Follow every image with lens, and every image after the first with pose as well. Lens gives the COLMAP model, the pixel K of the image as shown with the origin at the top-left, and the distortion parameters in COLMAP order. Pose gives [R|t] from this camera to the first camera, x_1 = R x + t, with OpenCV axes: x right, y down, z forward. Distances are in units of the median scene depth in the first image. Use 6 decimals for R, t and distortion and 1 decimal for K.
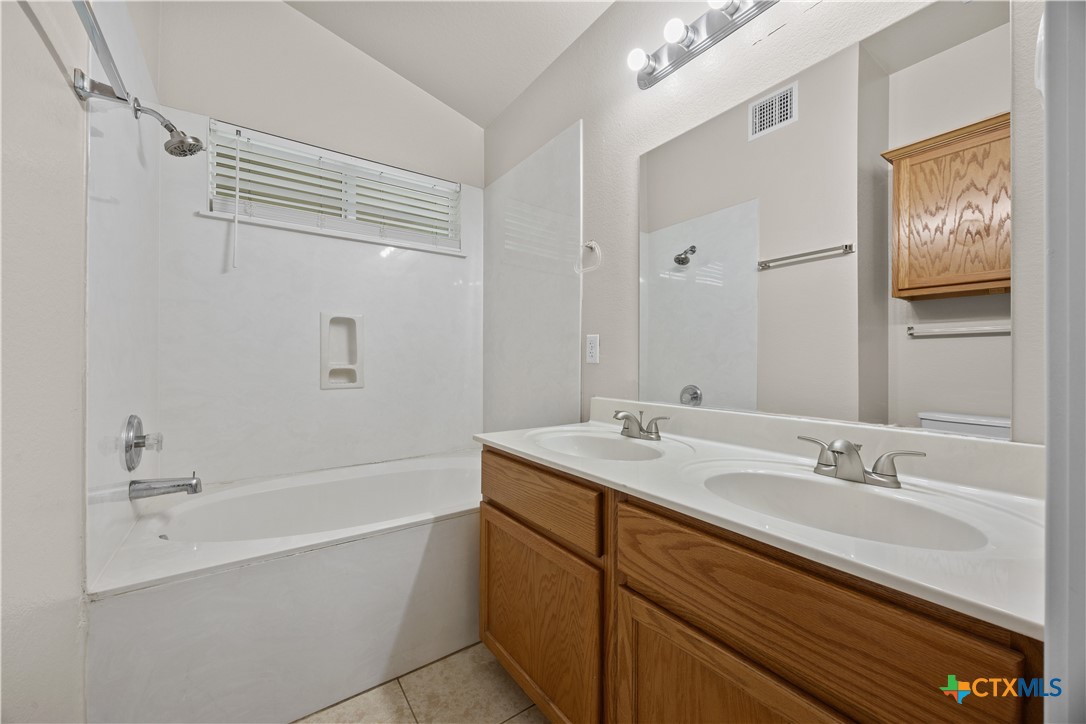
lens RADIAL K [[424.6, 0, 543.0], [0, 424.6, 362.0], [0, 0, 1]] dist [-0.000848, -0.000100]
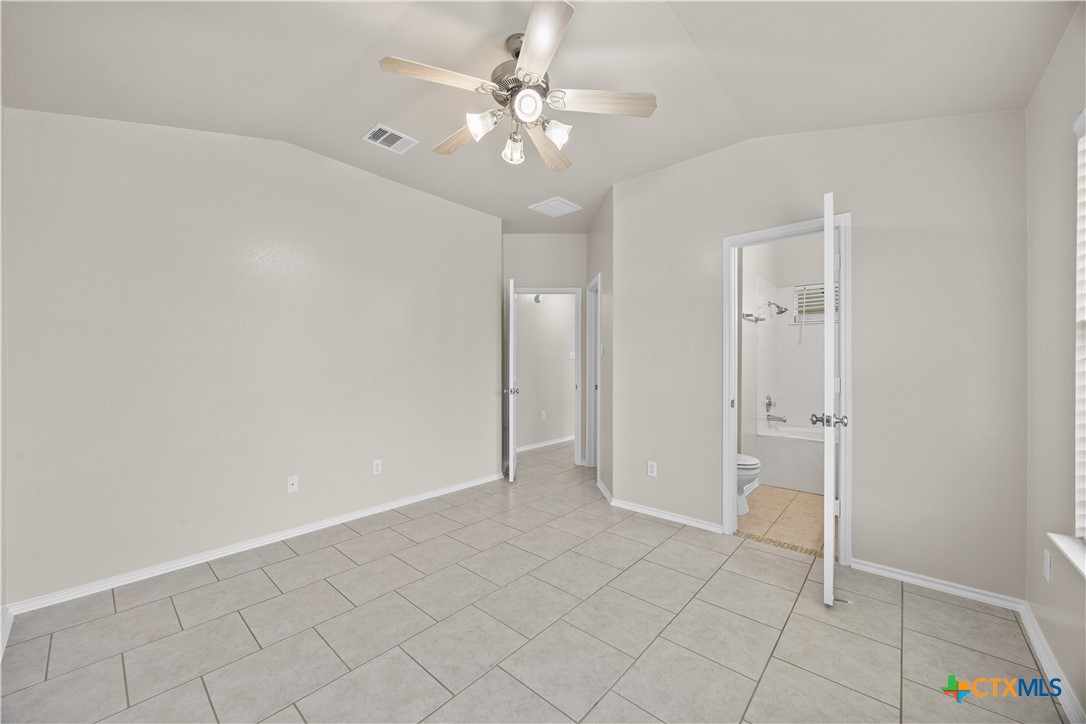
lens RADIAL K [[410.5, 0, 539.5], [0, 410.5, 354.1], [0, 0, 1]] dist [-0.001060, -0.000093]
pose [[0.246163, -0.005226, -0.969214, 1.705045], [-0.006675, 0.999953, -0.007087, -0.164326], [0.969206, 0.008214, 0.246116, -1.528923]]
